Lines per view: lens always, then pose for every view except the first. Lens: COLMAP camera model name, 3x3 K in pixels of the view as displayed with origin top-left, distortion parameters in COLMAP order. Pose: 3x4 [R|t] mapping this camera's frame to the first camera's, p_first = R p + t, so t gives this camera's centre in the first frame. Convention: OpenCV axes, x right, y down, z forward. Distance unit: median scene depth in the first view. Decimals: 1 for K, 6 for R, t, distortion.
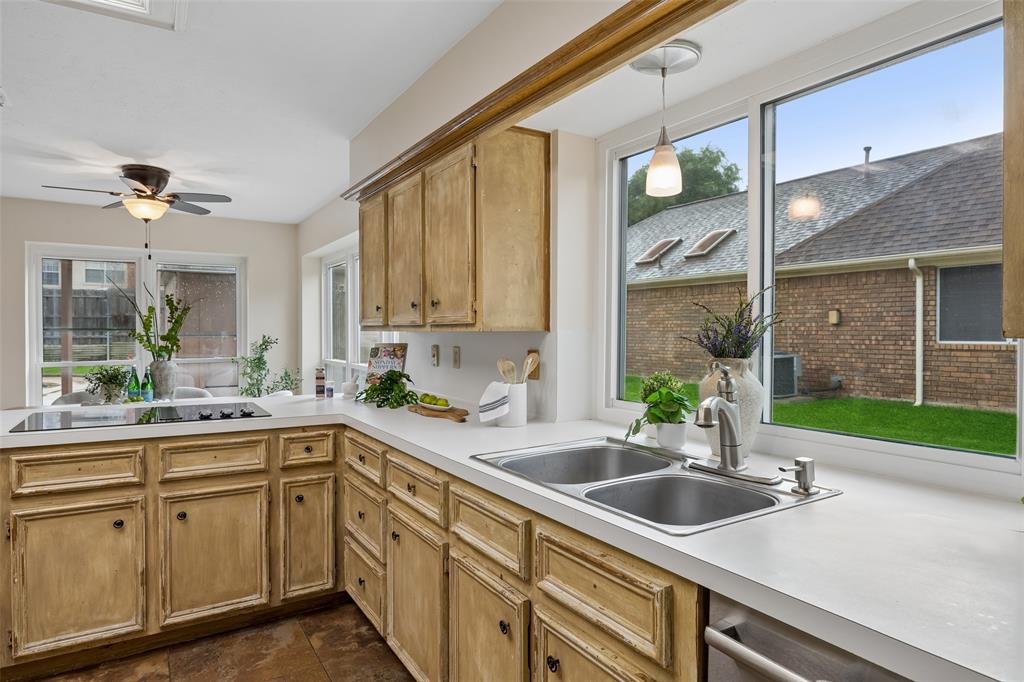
lens RADIAL K [[601.3, 0, 512.0], [0, 601.3, 337.7], [0, 0, 1]] dist [0.000036, -0.000276]
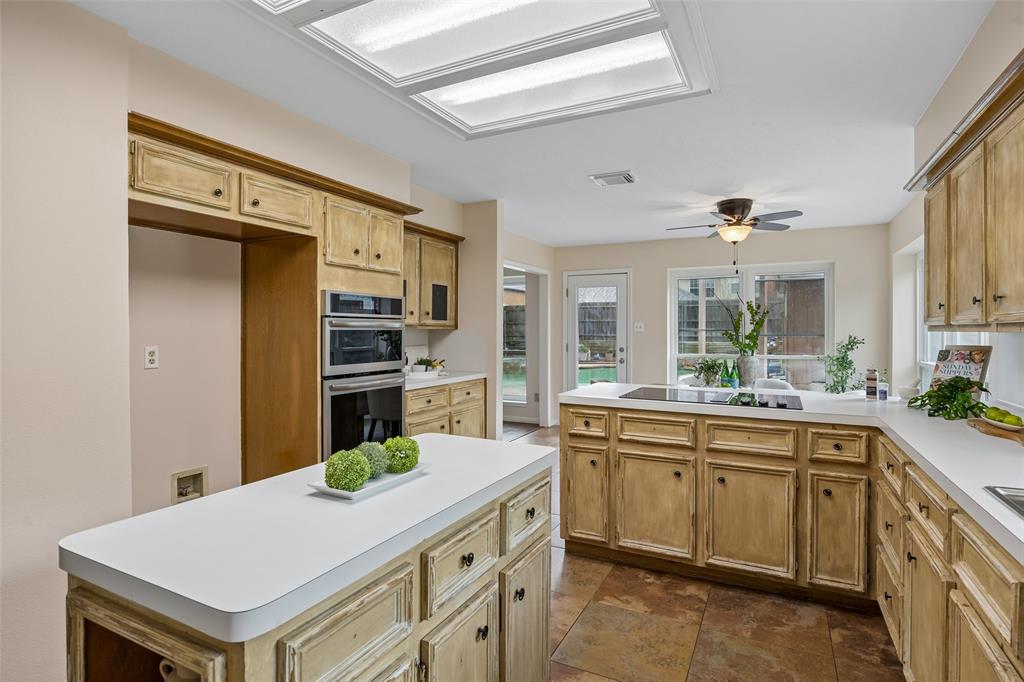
lens RADIAL K [[527.9, 0, 510.4], [0, 527.9, 336.2], [0, 0, 1]] dist [0.000828, 0.000204]
pose [[0.513534, 0.007834, -0.858034, 0.143079], [-0.009838, 0.999946, 0.003241, -0.000271], [0.858013, 0.006776, 0.513583, 0.057690]]
